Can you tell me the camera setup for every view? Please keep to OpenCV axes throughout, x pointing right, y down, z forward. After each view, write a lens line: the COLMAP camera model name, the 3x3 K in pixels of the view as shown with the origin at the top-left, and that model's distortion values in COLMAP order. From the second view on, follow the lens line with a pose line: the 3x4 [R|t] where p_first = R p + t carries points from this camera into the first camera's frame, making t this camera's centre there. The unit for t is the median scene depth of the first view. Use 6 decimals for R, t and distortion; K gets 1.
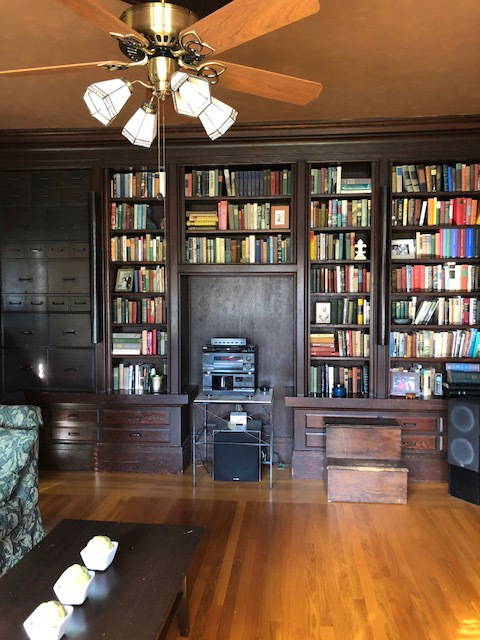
lens RADIAL K [[524.1, 0, 241.1], [0, 524.1, 316.0], [0, 0, 1]] dist [0.042318, -0.041952]
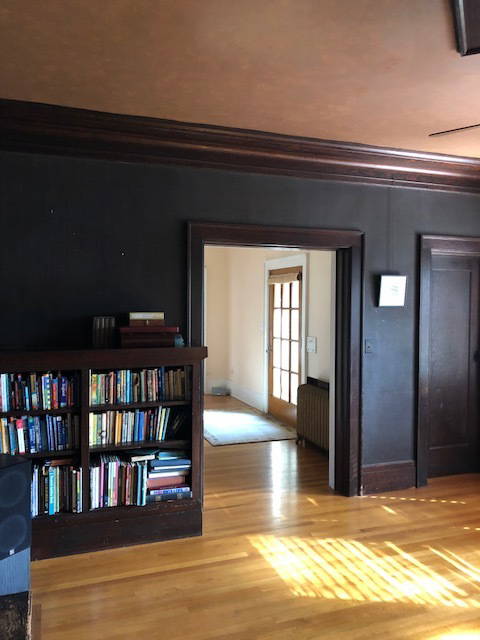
lens RADIAL K [[524.1, 0, 239.8], [0, 524.1, 317.4], [0, 0, 1]] dist [0.042318, -0.041952]
pose [[-0.426896, -0.025877, 0.903930, -0.328432], [0.034747, 0.998383, 0.044991, -0.056600], [-0.903633, 0.050615, -0.425307, 0.898779]]
